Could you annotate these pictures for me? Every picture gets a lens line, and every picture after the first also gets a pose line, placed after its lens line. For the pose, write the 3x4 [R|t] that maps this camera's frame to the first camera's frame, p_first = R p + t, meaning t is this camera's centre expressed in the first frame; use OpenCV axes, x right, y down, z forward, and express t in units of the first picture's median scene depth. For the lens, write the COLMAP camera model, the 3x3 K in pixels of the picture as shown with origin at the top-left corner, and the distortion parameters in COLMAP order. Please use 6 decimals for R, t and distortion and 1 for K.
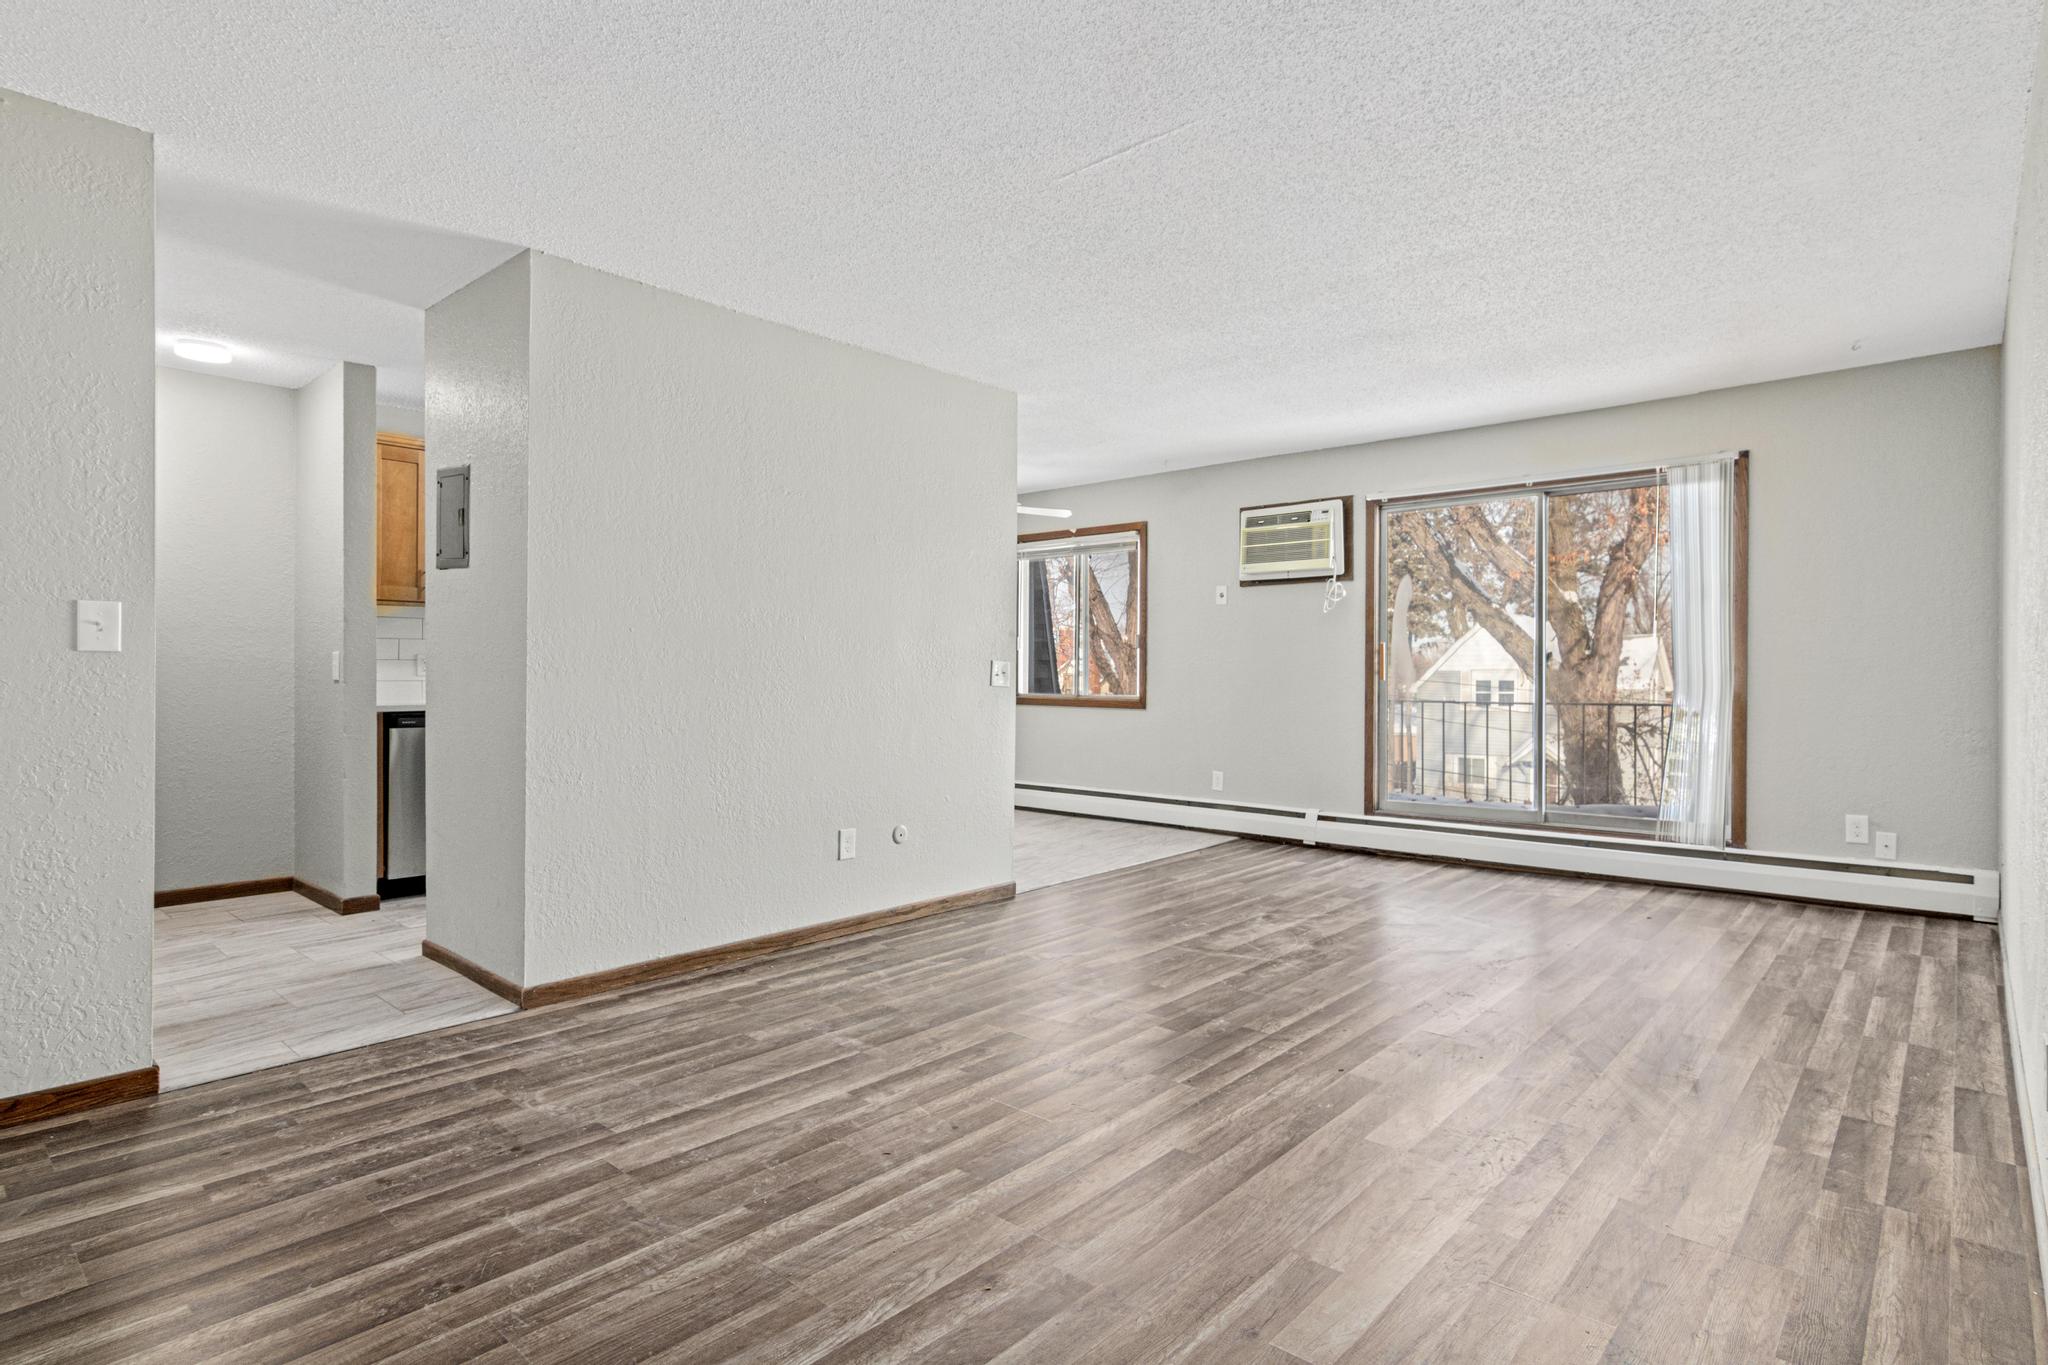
lens RADIAL K [[1044.9, 0, 1032.5], [0, 1044.9, 678.2], [0, 0, 1]] dist [0.001441, 0.000813]
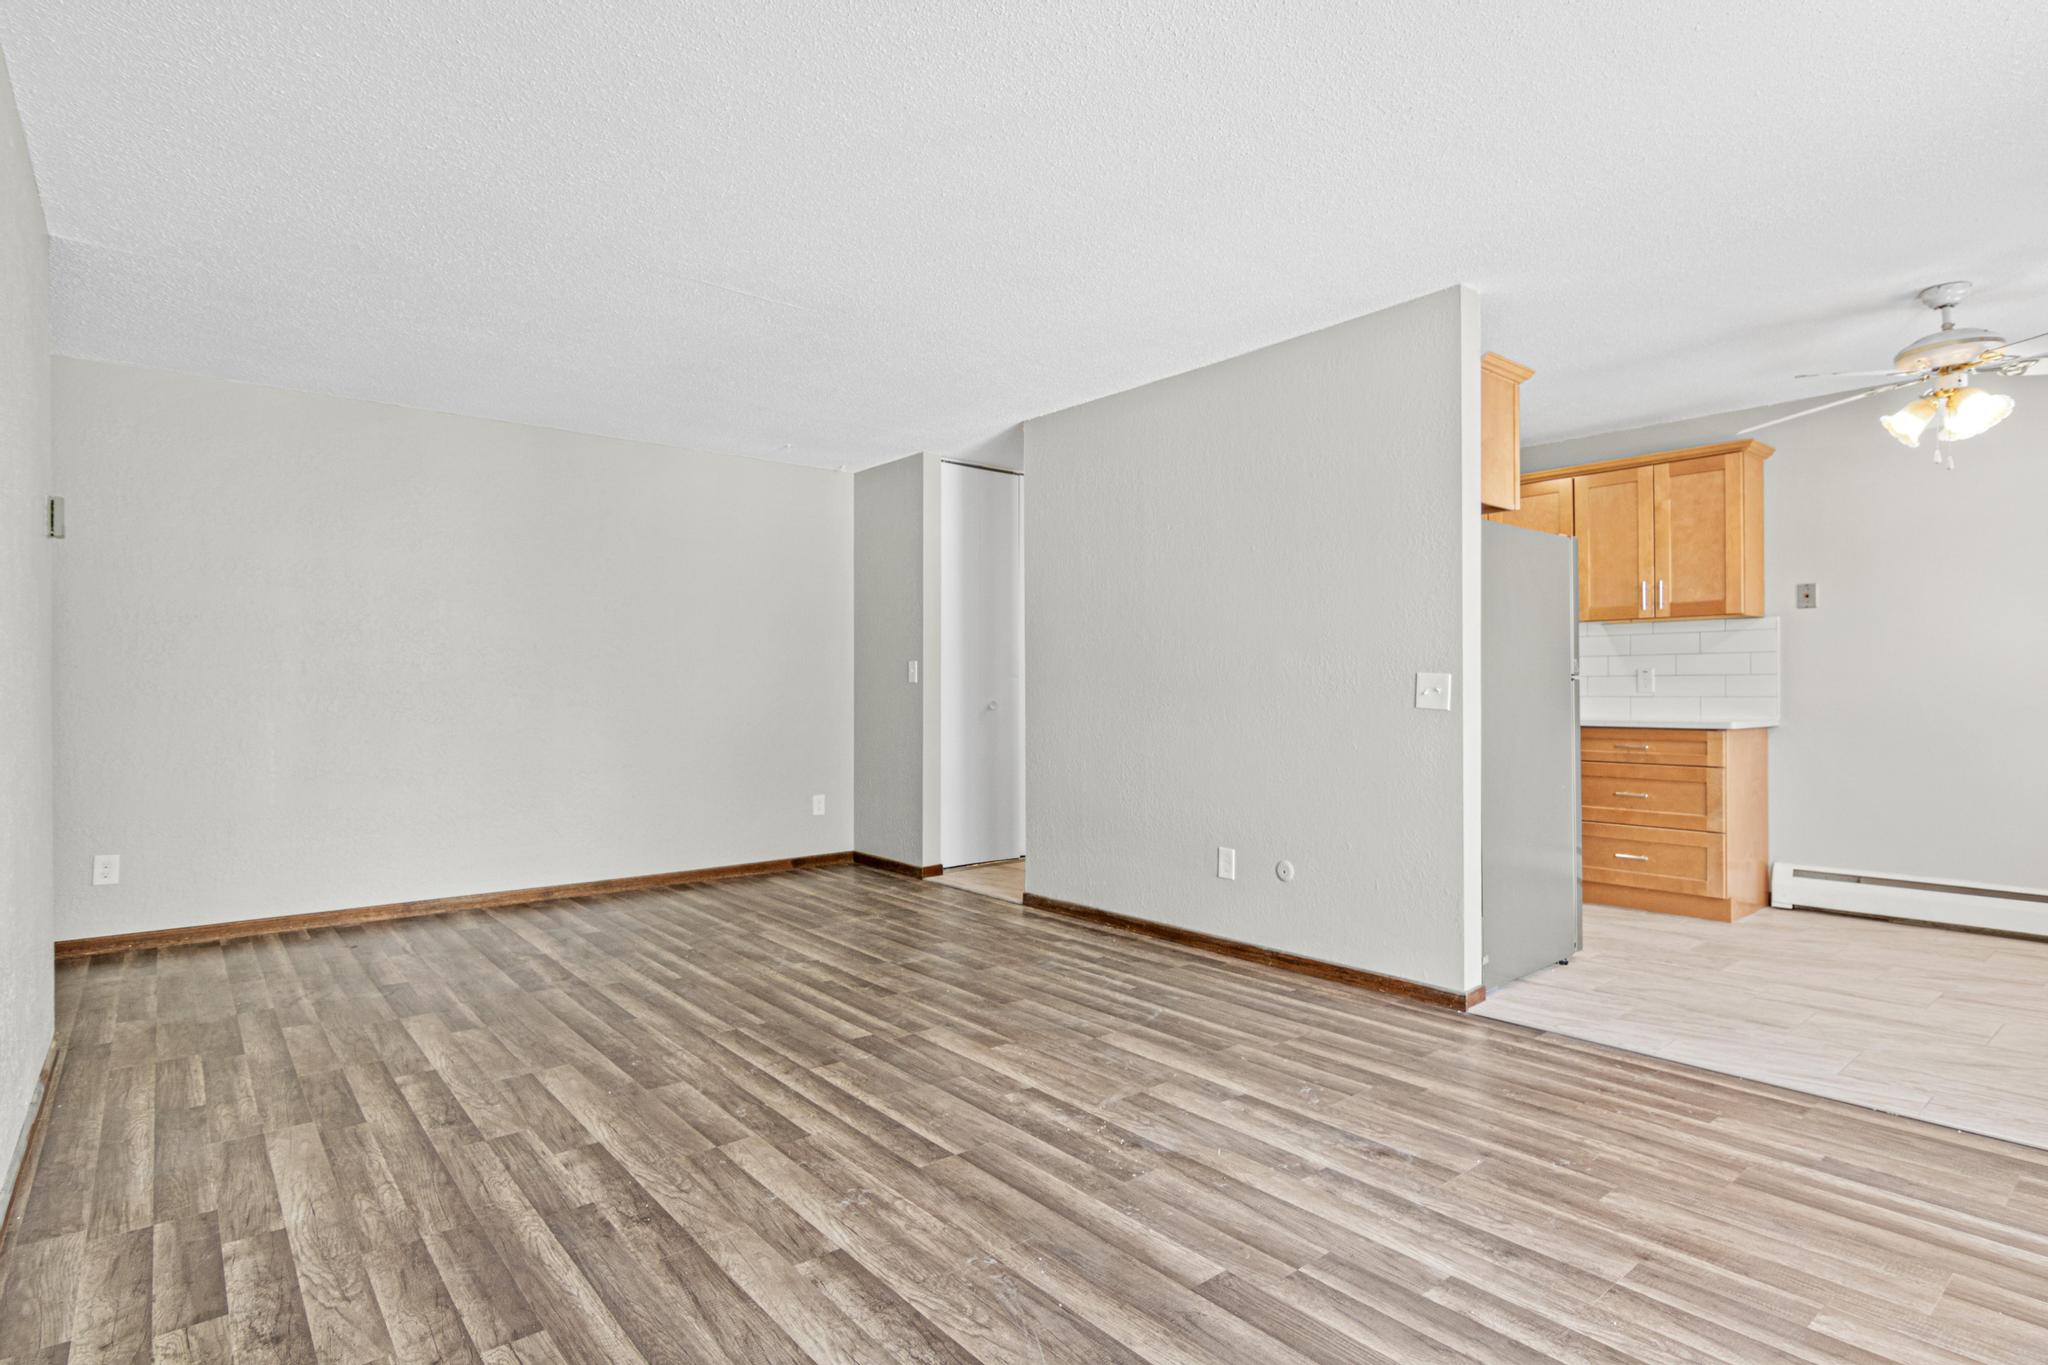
lens RADIAL K [[1044.9, 0, 1036.1], [0, 1044.9, 686.1], [0, 0, 1]] dist [0.001441, 0.000813]
pose [[-0.145670, -0.002791, -0.989329, 1.131961], [0.000108, 0.999996, -0.002837, -0.005966], [0.989333, -0.000520, -0.145669, 1.332868]]
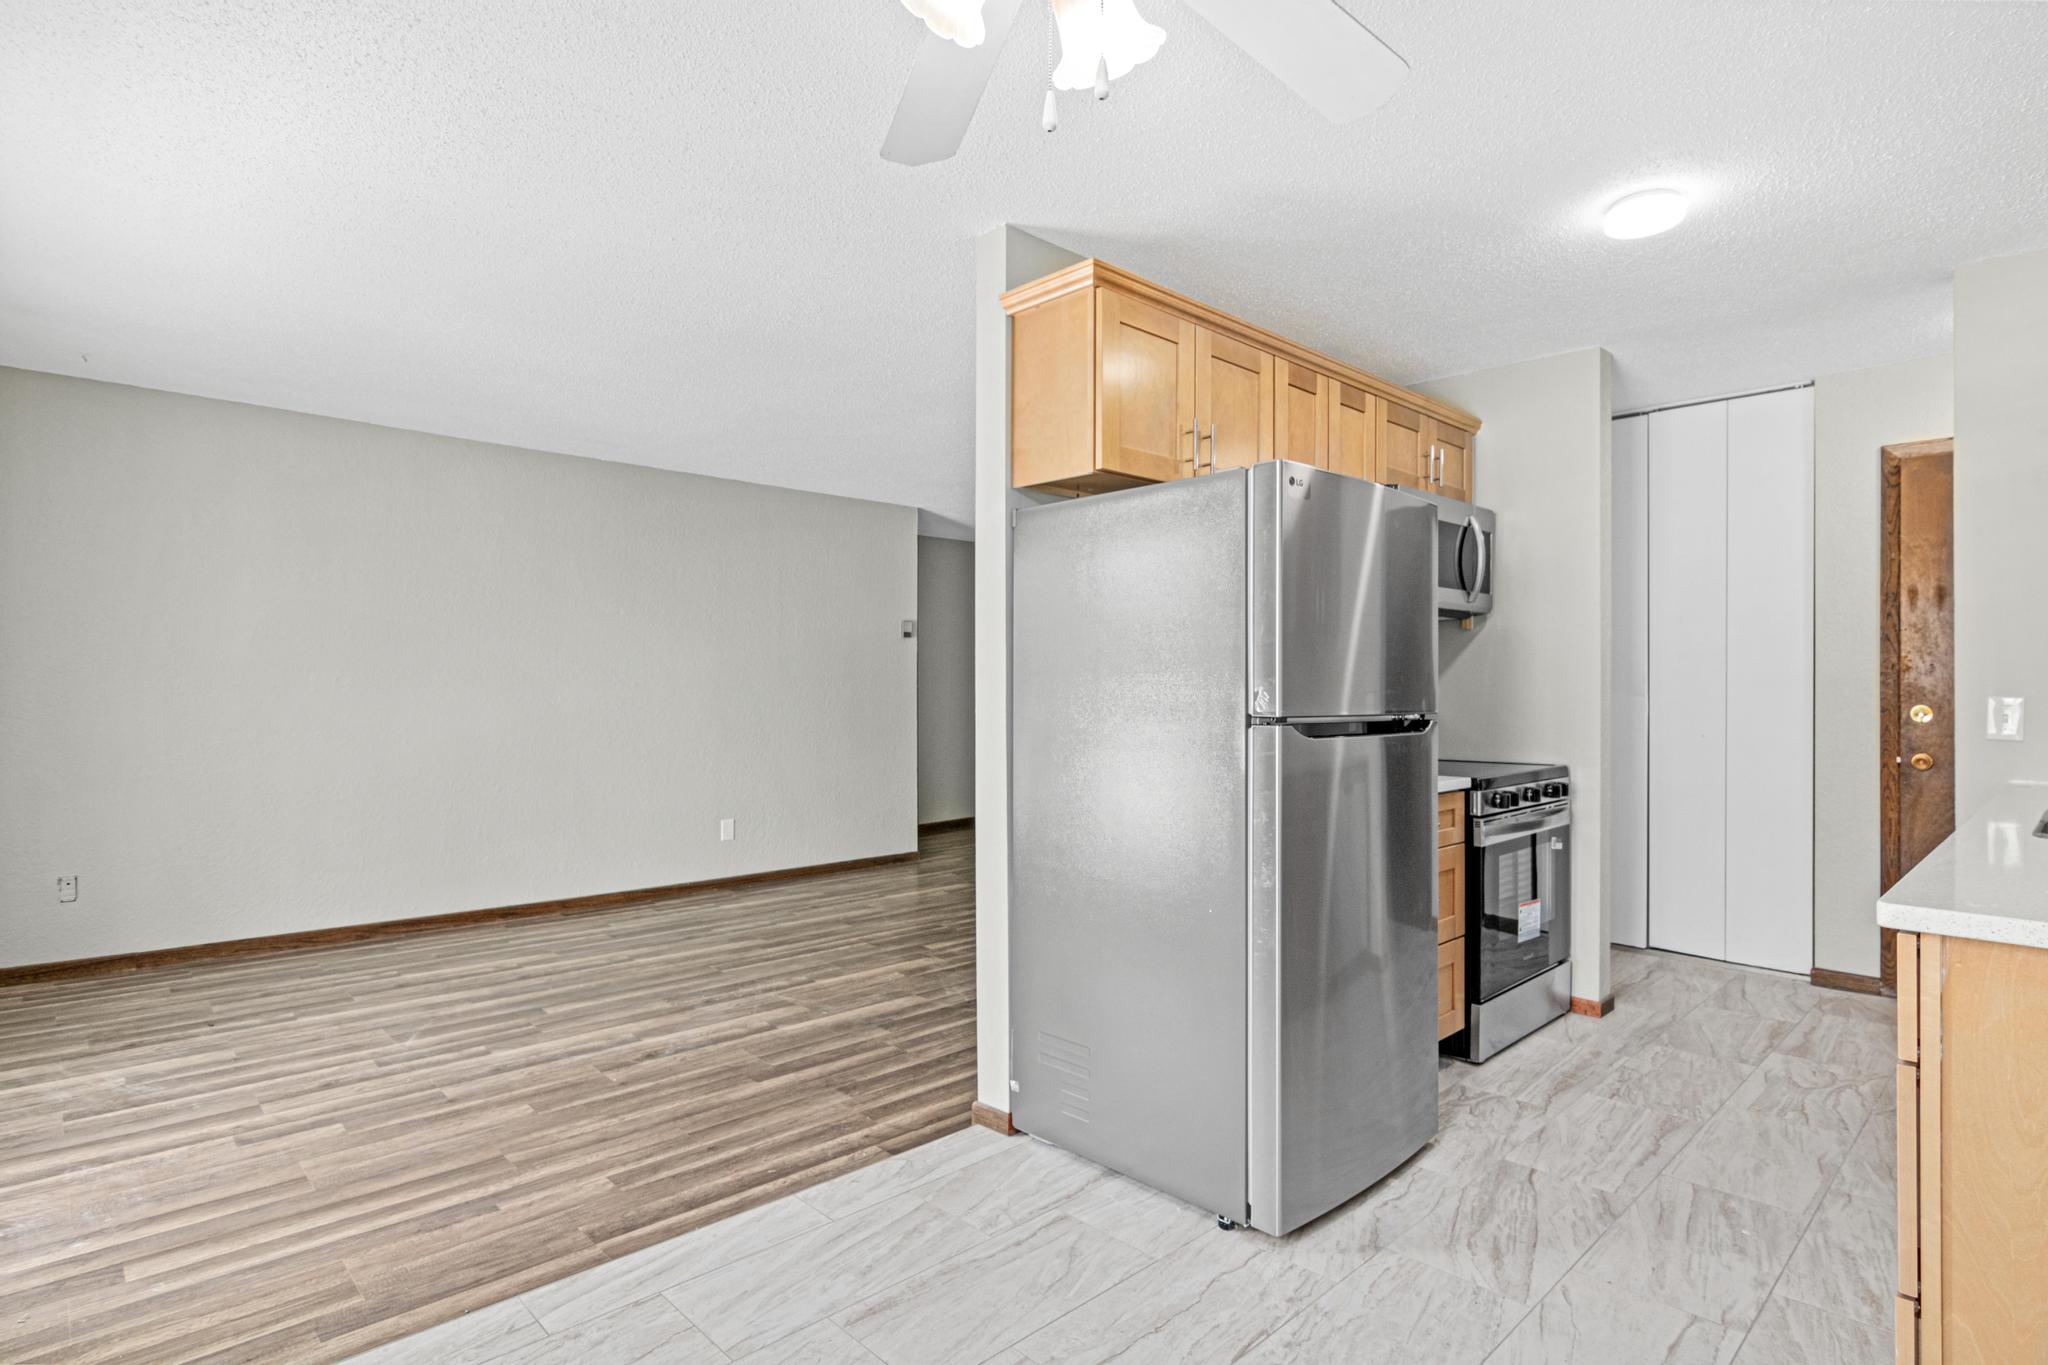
lens RADIAL K [[1044.9, 0, 1028.4], [0, 1044.9, 682.4], [0, 0, 1]] dist [0.001441, 0.000813]
pose [[-0.996289, 0.002379, 0.086043, -0.145931], [0.002351, 0.999997, -0.000432, -0.042804], [-0.086044, -0.000228, -0.996291, 2.501813]]
